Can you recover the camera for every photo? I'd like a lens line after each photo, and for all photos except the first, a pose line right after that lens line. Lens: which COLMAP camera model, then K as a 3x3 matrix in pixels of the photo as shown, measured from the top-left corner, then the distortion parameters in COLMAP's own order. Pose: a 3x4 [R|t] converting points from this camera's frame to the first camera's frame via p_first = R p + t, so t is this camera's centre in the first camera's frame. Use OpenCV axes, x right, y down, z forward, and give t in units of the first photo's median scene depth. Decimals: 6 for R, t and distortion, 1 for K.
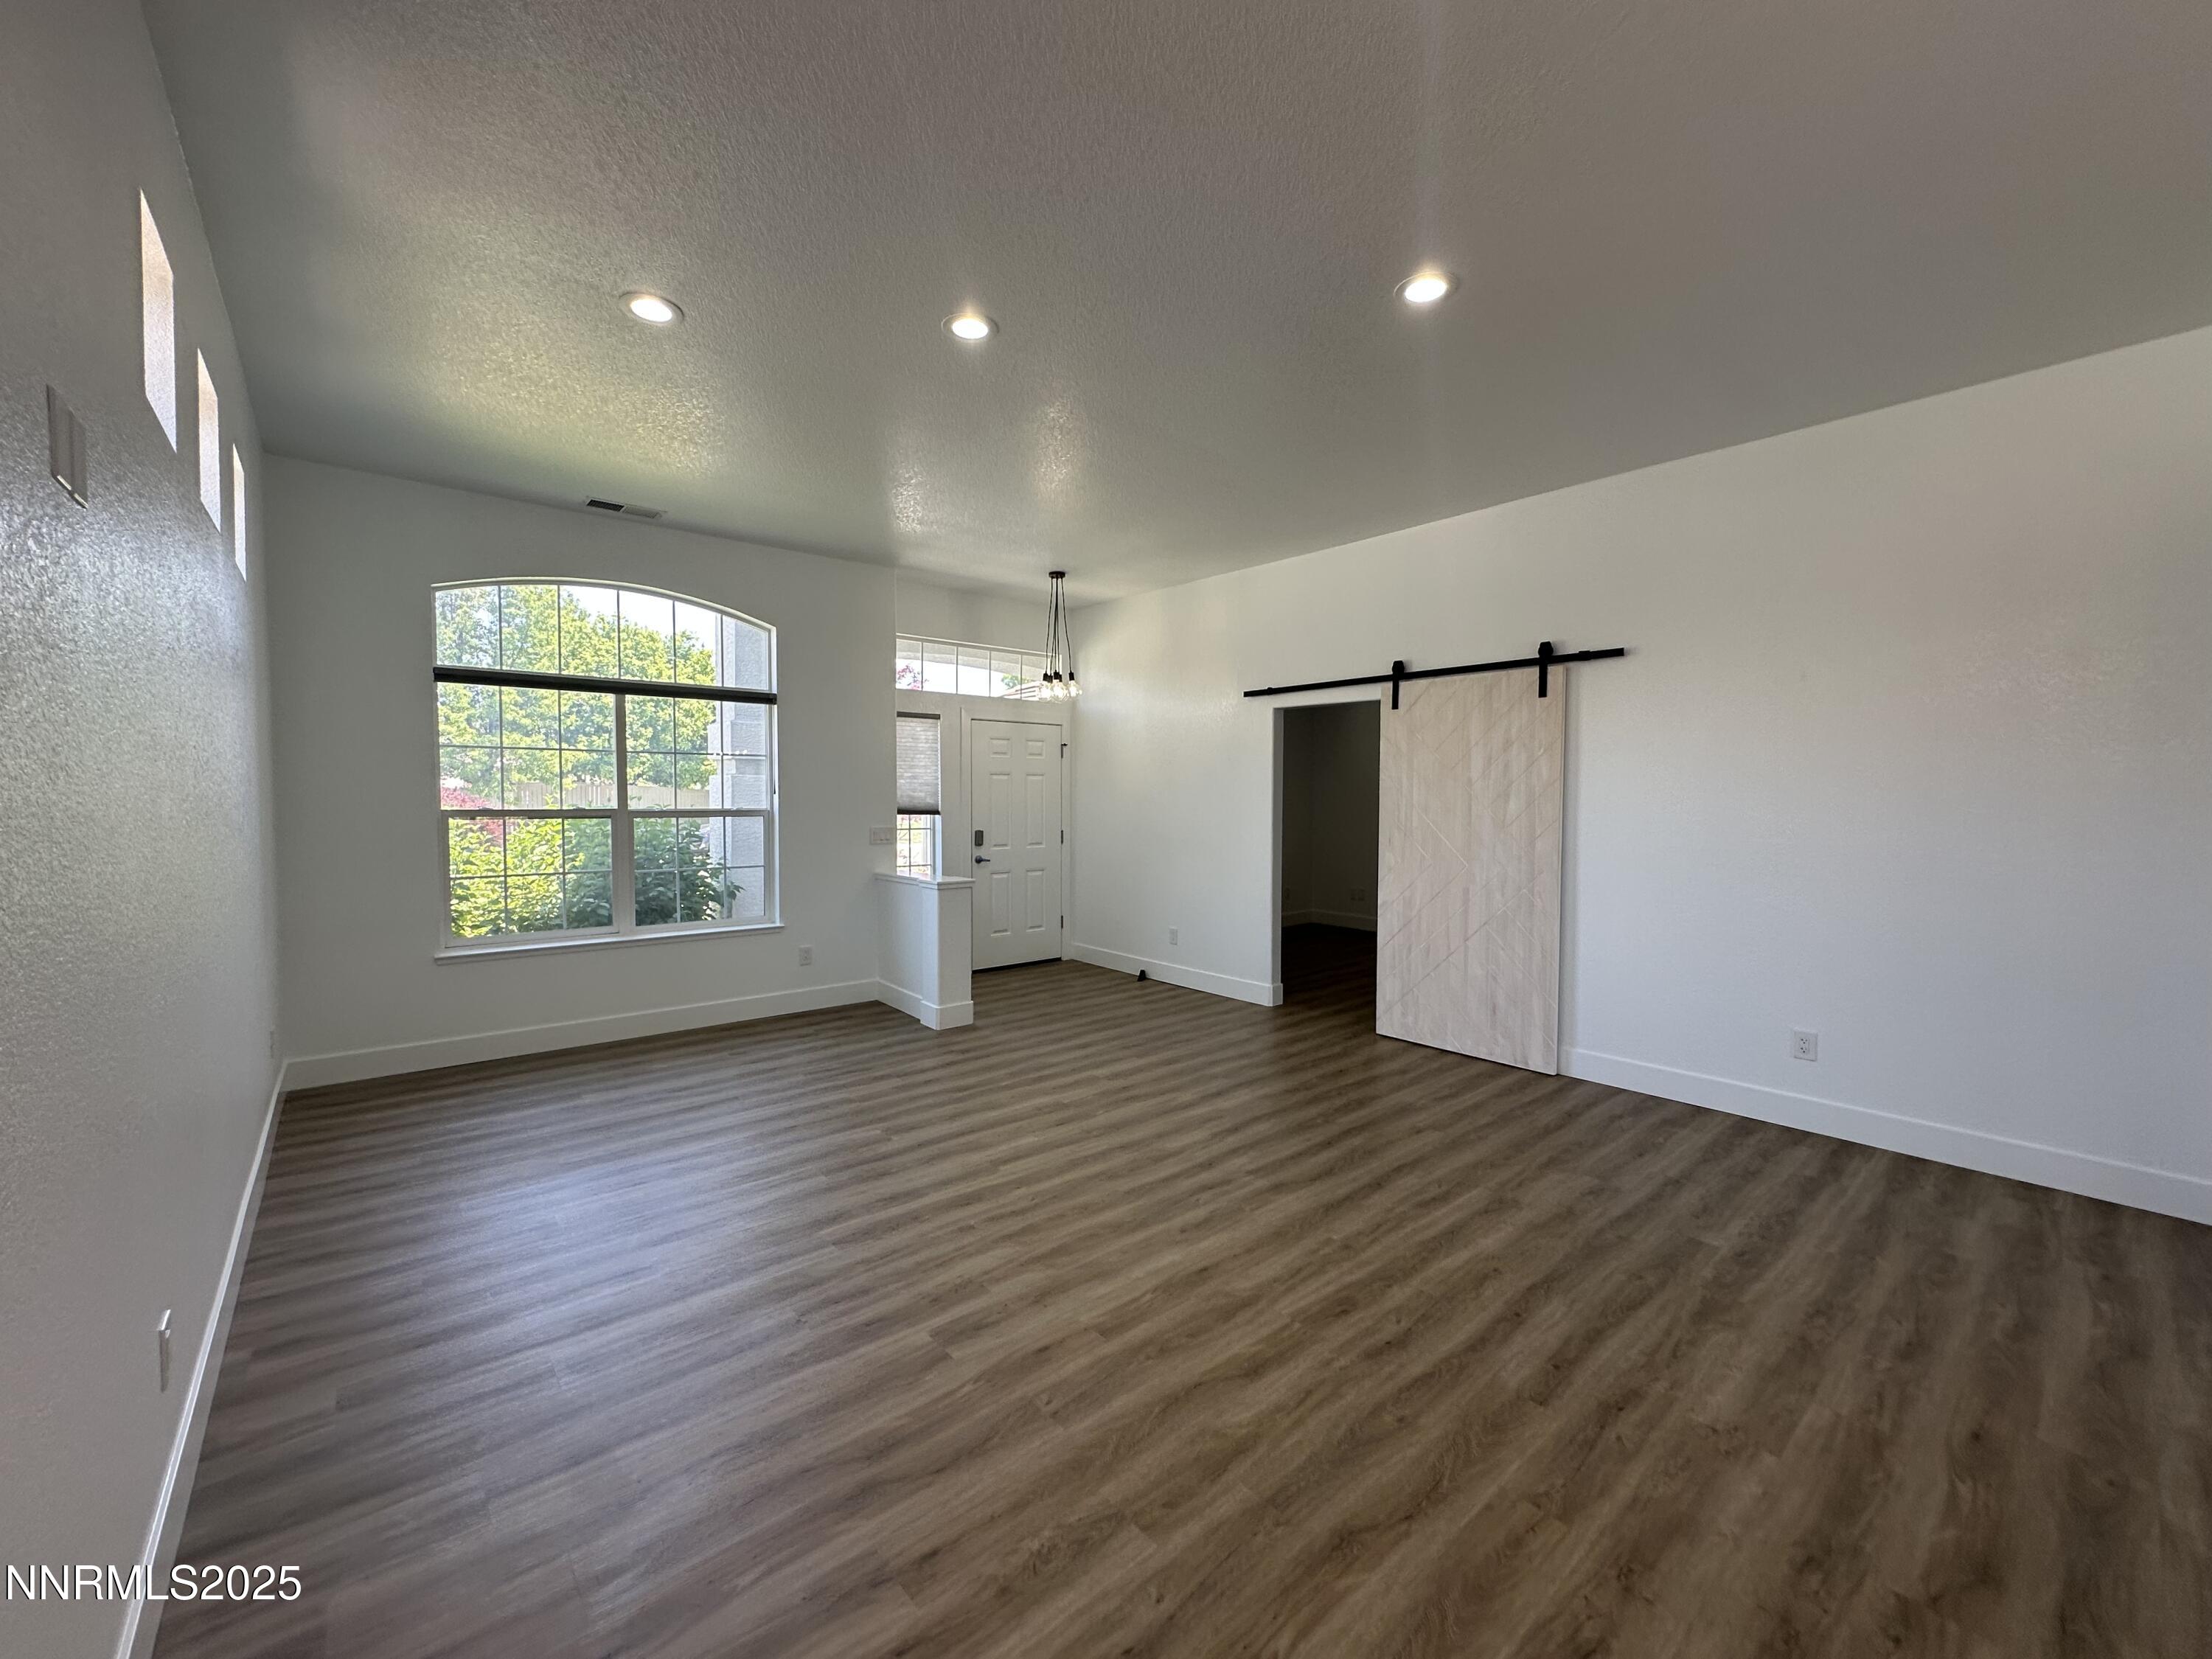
lens RADIAL K [[883.4, 0, 1105.9], [0, 883.4, 825.8], [0, 0, 1]] dist [-0.001957, 0.000408]
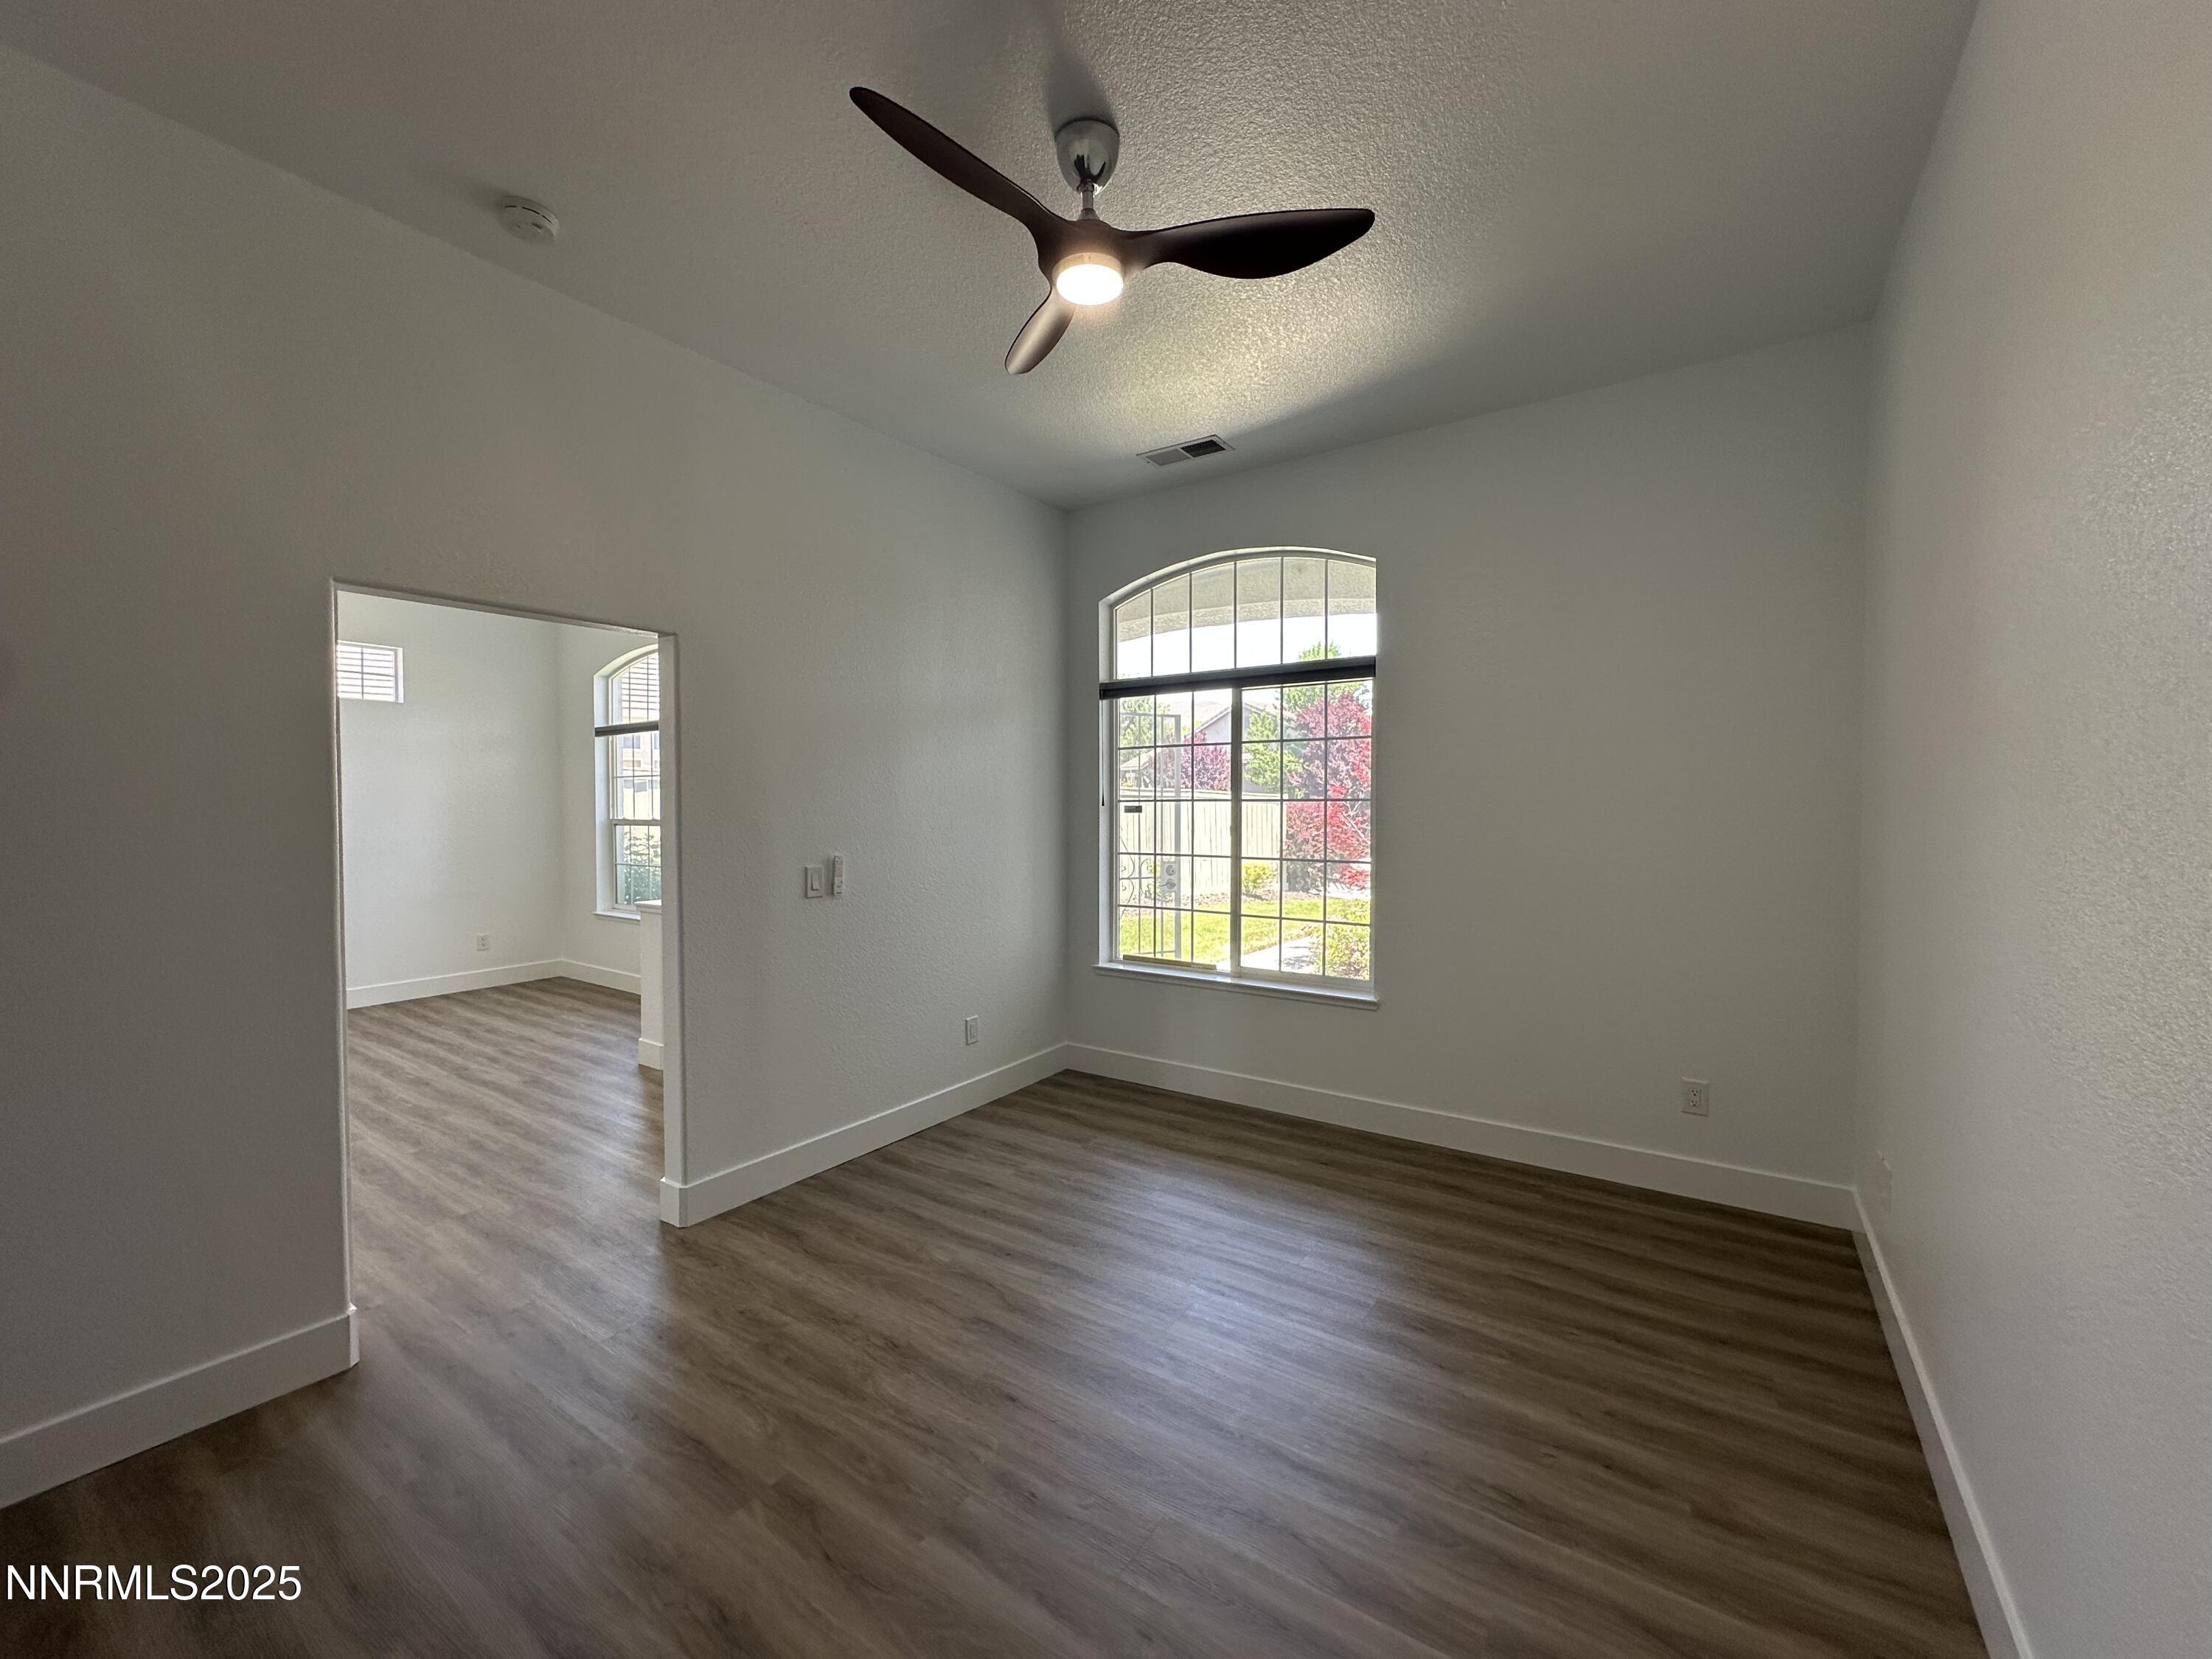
lens RADIAL K [[883.4, 0, 1105.9], [0, 883.4, 825.8], [0, 0, 1]] dist [-0.001957, 0.000408]
pose [[0.257673, 0.018523, -0.966055, 1.022379], [-0.030504, 0.999474, 0.011027, -0.052398], [0.965751, 0.026627, 0.258102, 1.519734]]
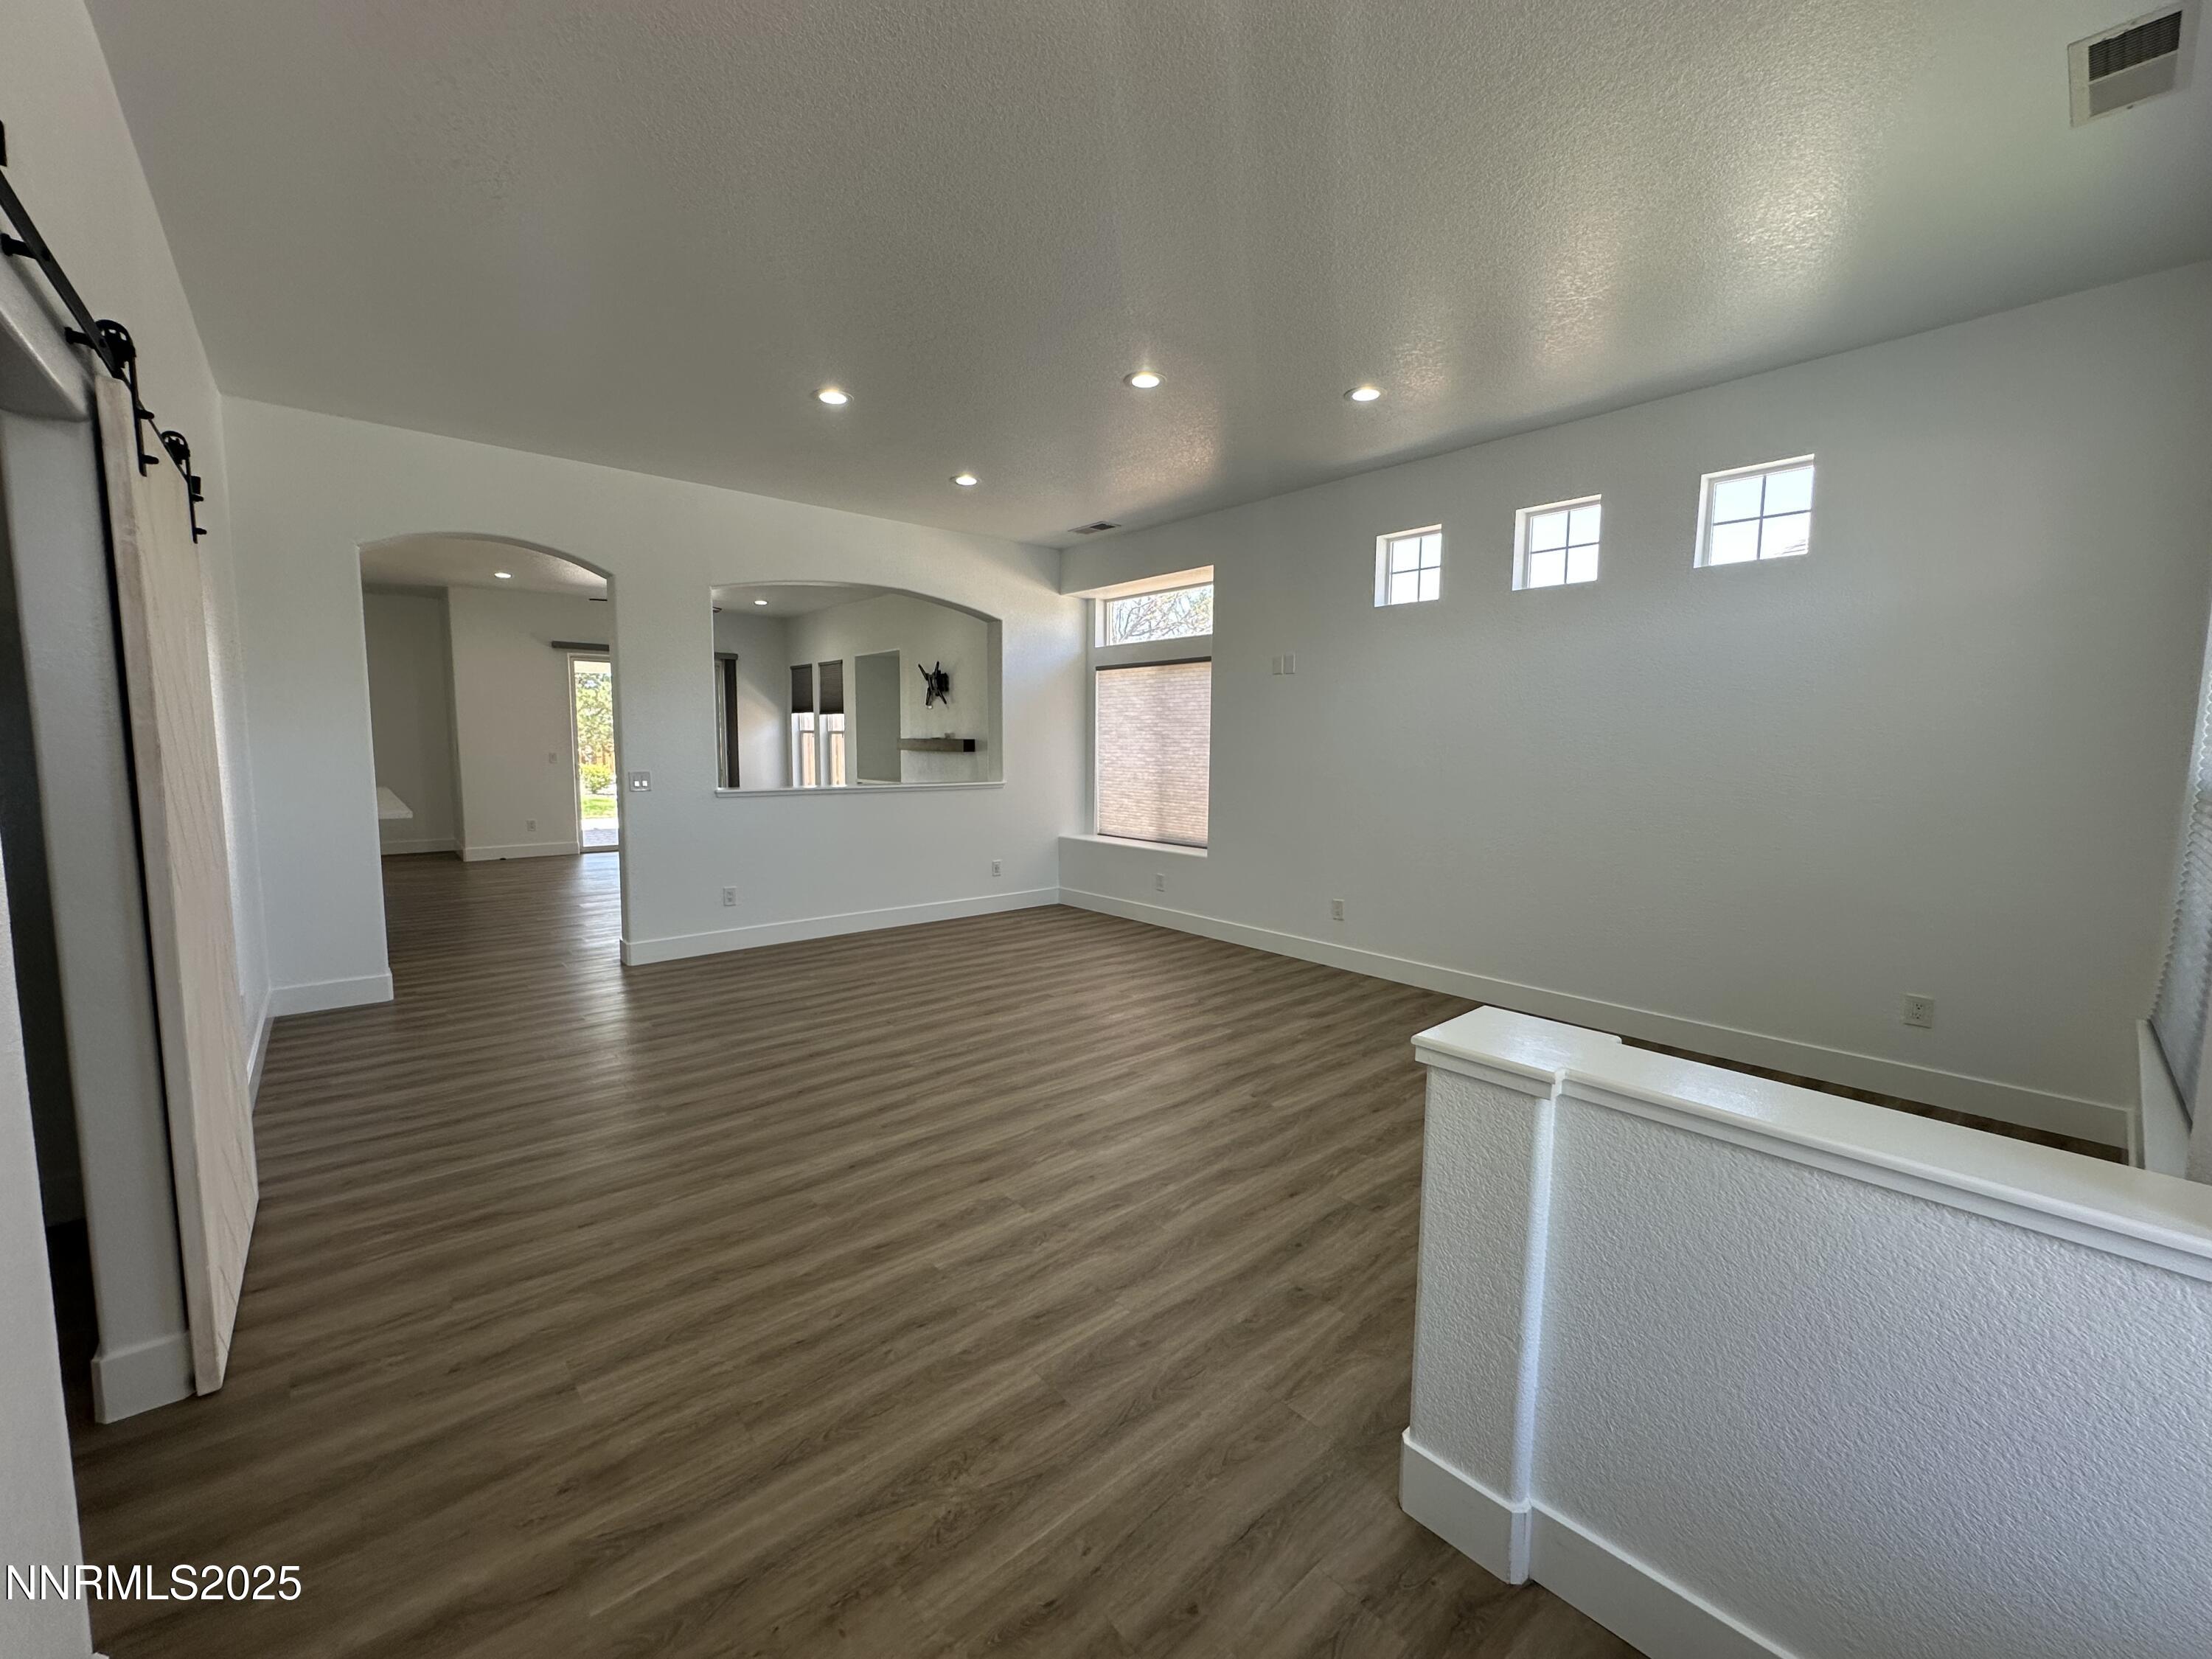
lens RADIAL K [[879.7, 0, 1107.8], [0, 879.7, 831.5], [0, 0, 1]] dist [-0.001307, 0.000717]
pose [[-0.999847, -0.011775, -0.012921, -0.057626], [-0.013433, 0.990499, 0.136865, -0.053045], [0.011187, 0.137018, -0.990505, 1.609255]]
